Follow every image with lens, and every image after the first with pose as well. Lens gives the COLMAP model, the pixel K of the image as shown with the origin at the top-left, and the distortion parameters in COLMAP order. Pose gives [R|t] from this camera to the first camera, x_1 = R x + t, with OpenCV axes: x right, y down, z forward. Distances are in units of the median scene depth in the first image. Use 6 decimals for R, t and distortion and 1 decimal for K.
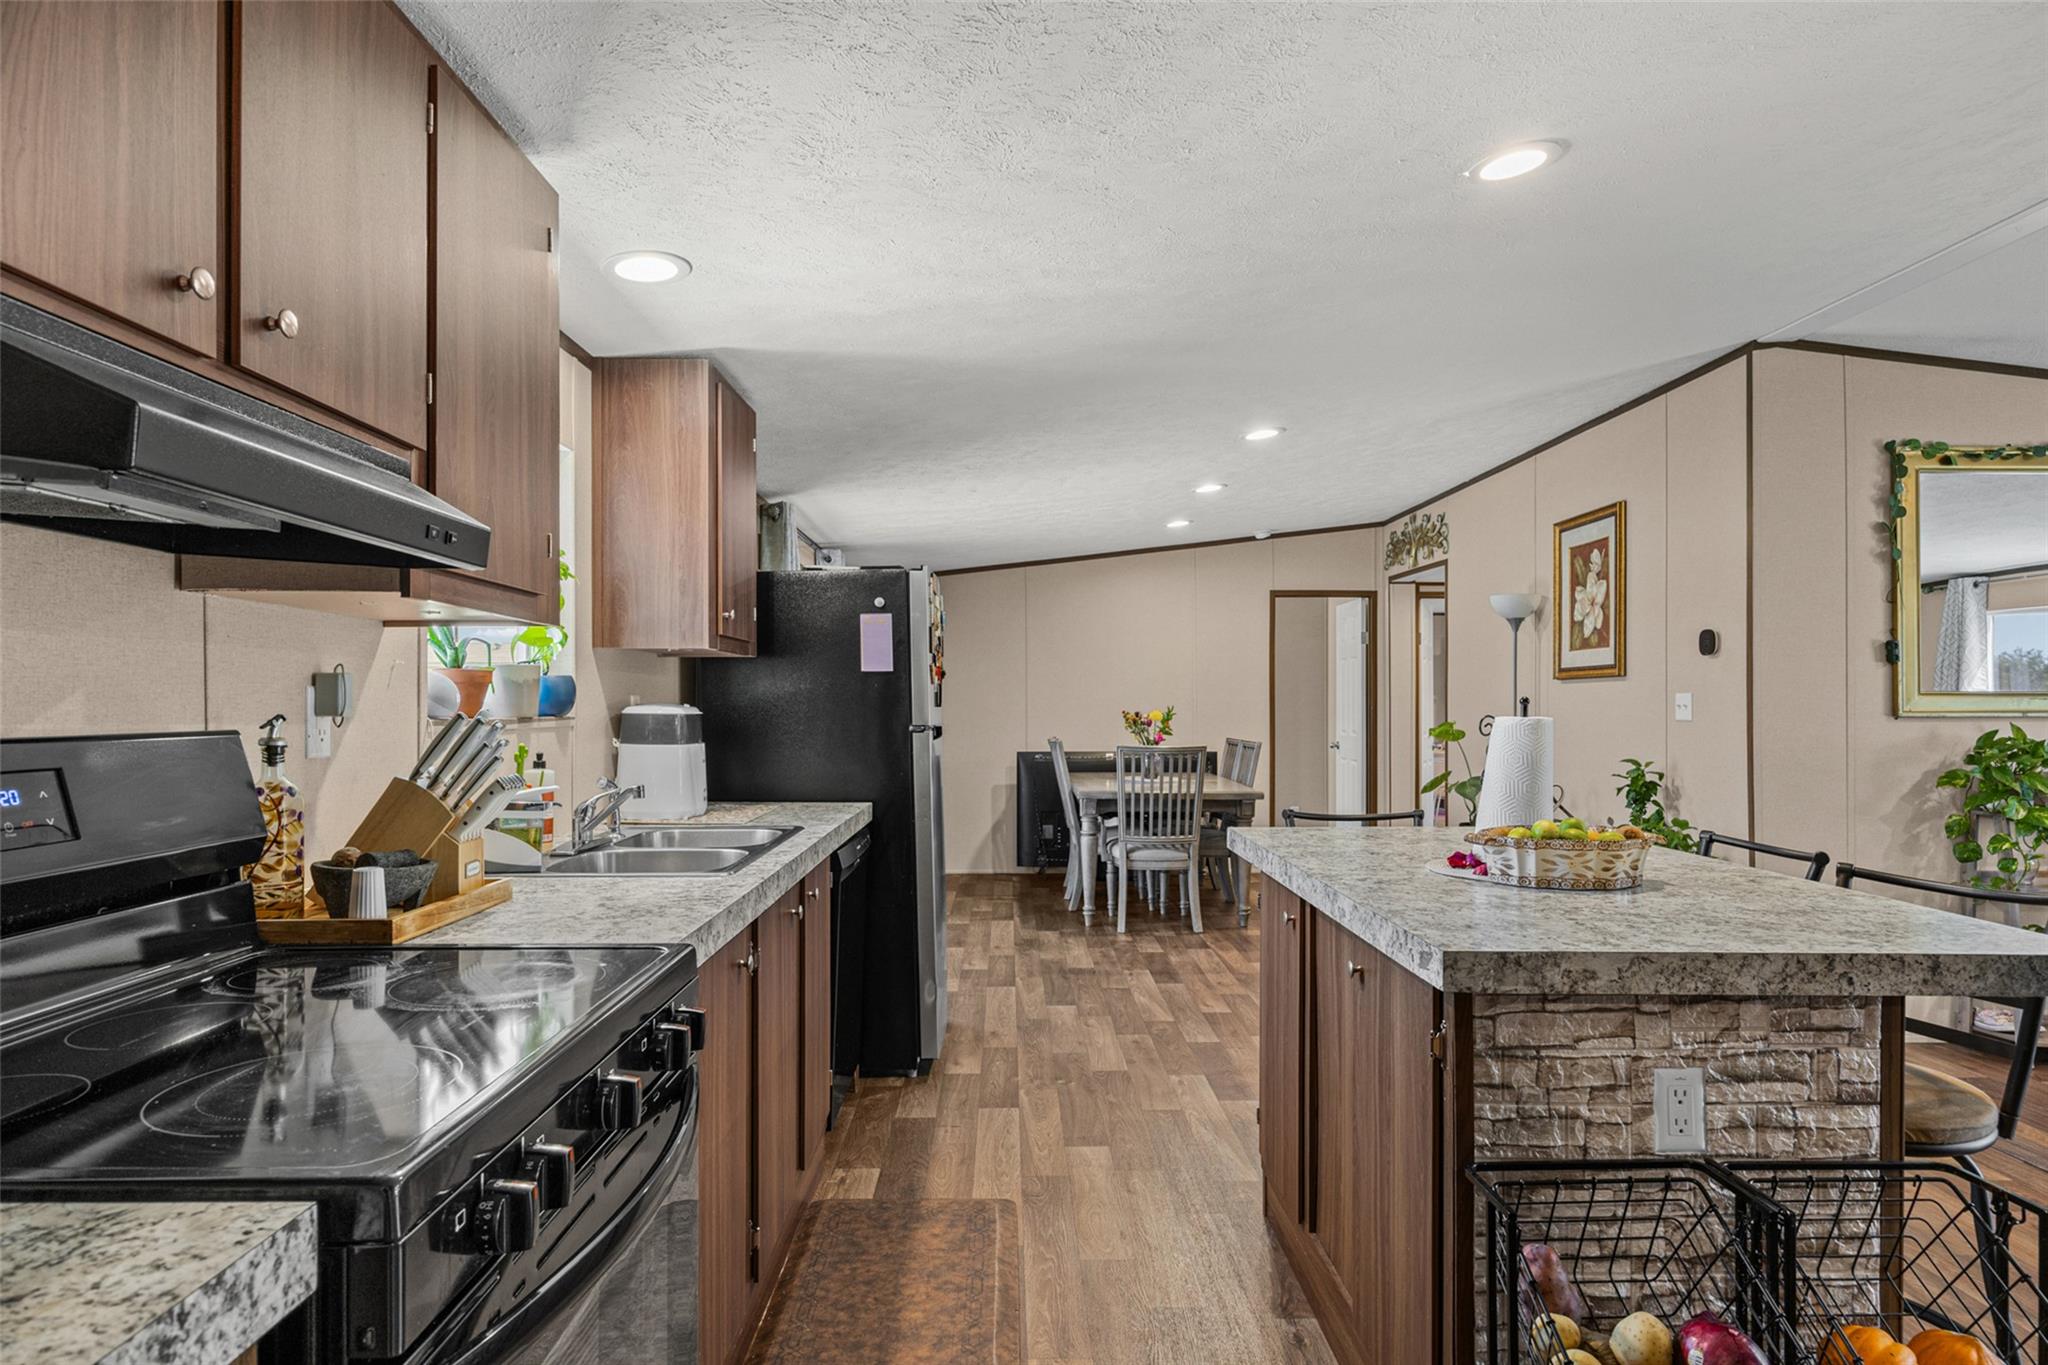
lens RADIAL K [[1157.1, 0, 1019.4], [0, 1157.1, 713.9], [0, 0, 1]] dist [0.000402, 0.000149]
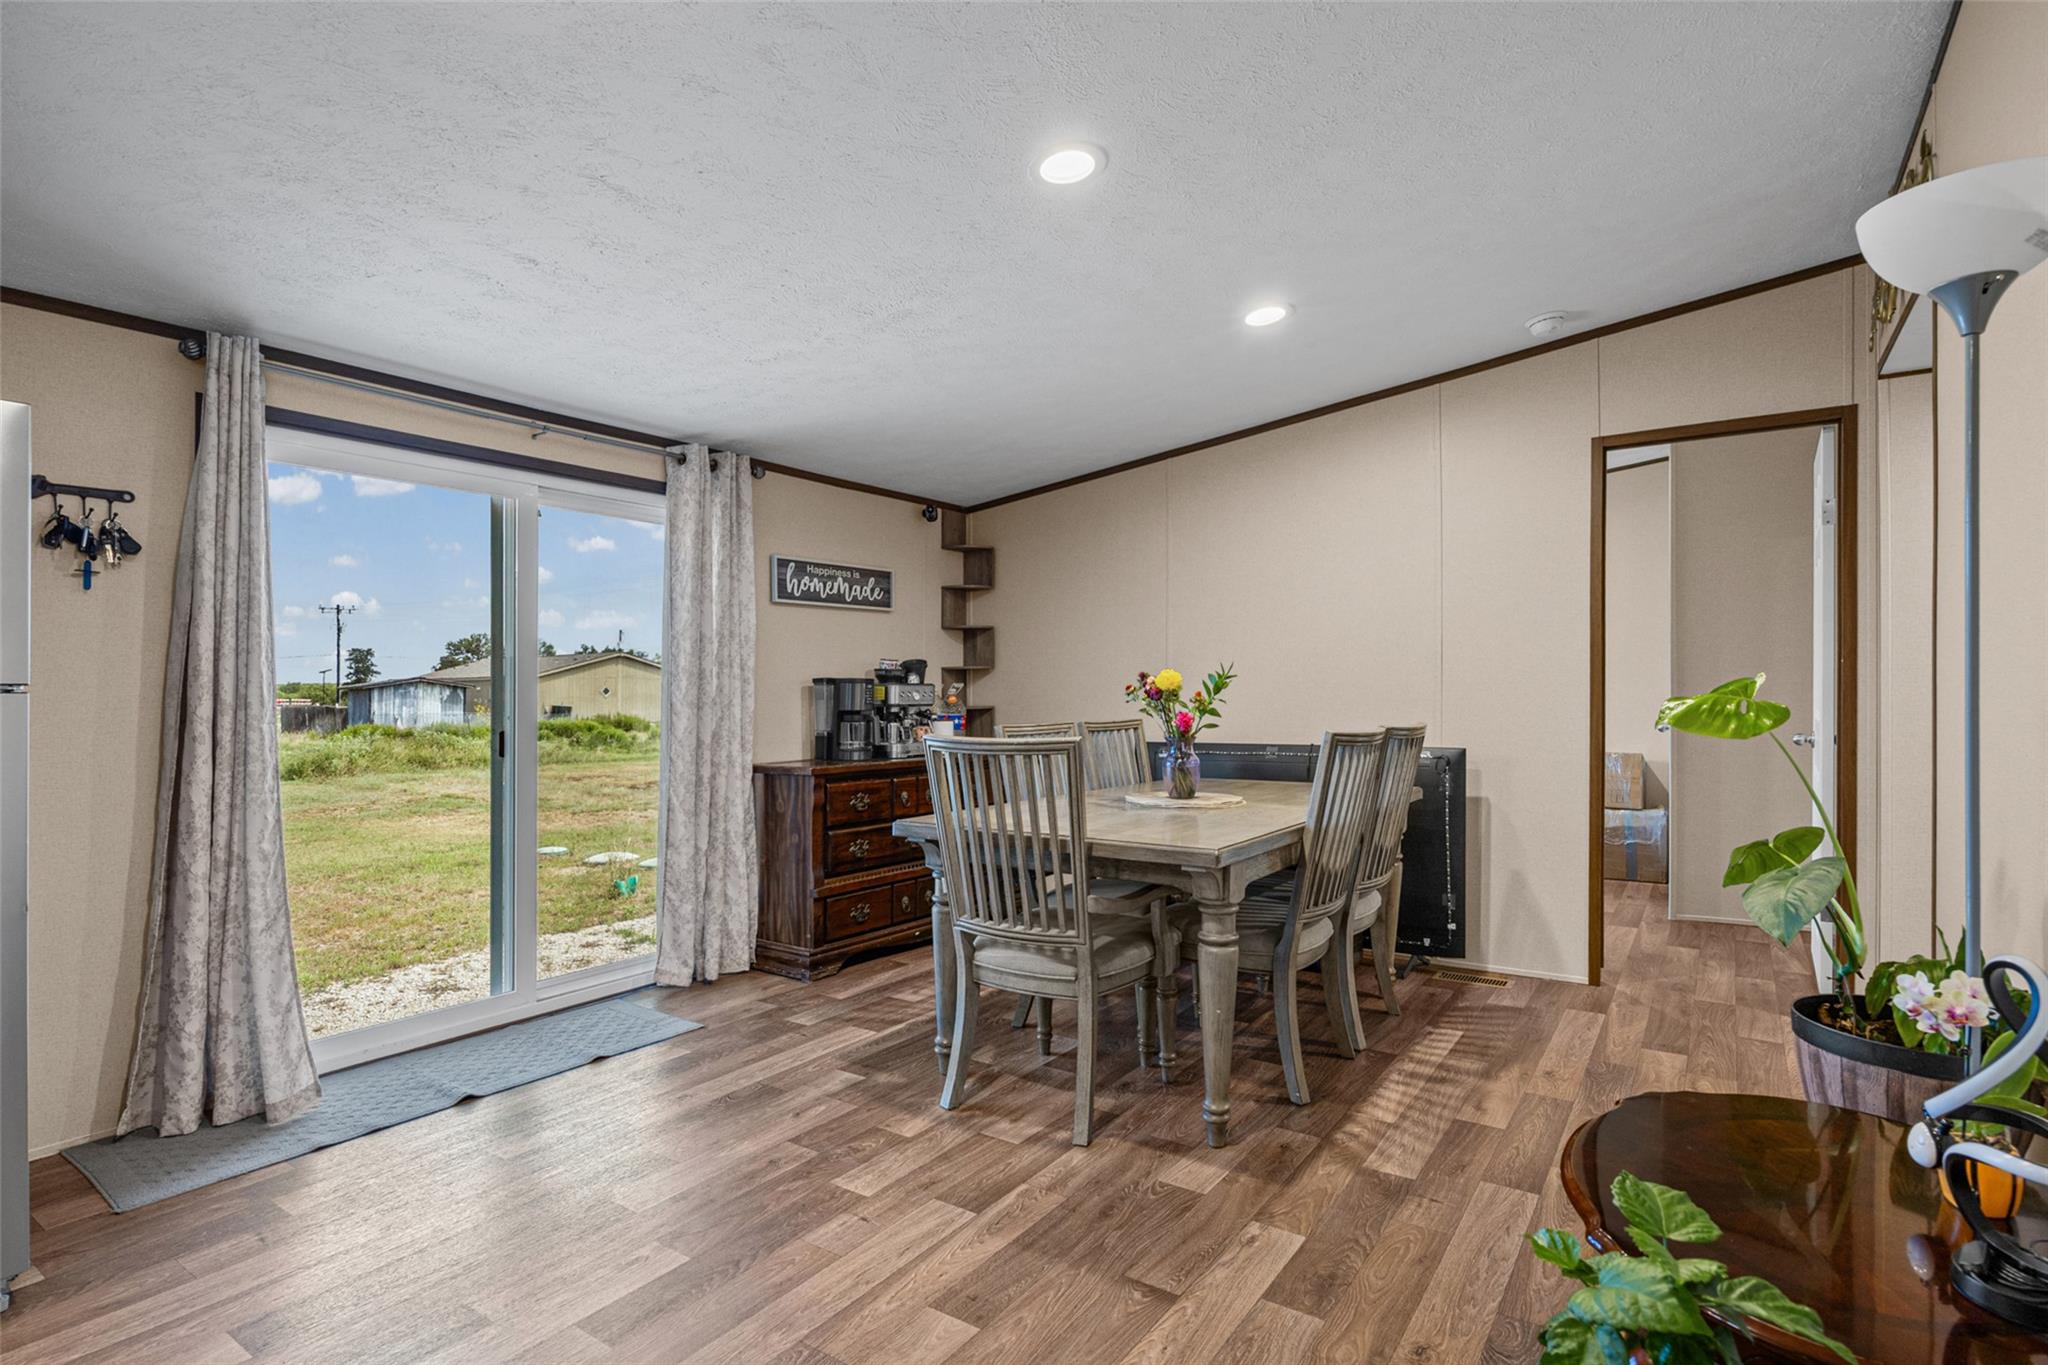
lens RADIAL K [[1017.3, 0, 1024.4], [0, 1017.3, 696.1], [0, 0, 1]] dist [-0.005669, 0.000390]
pose [[0.814148, -0.006707, -0.580618, 0.370744], [0.005968, 0.999977, -0.003183, 0.011563], [0.580626, -0.000874, 0.814170, 0.656706]]
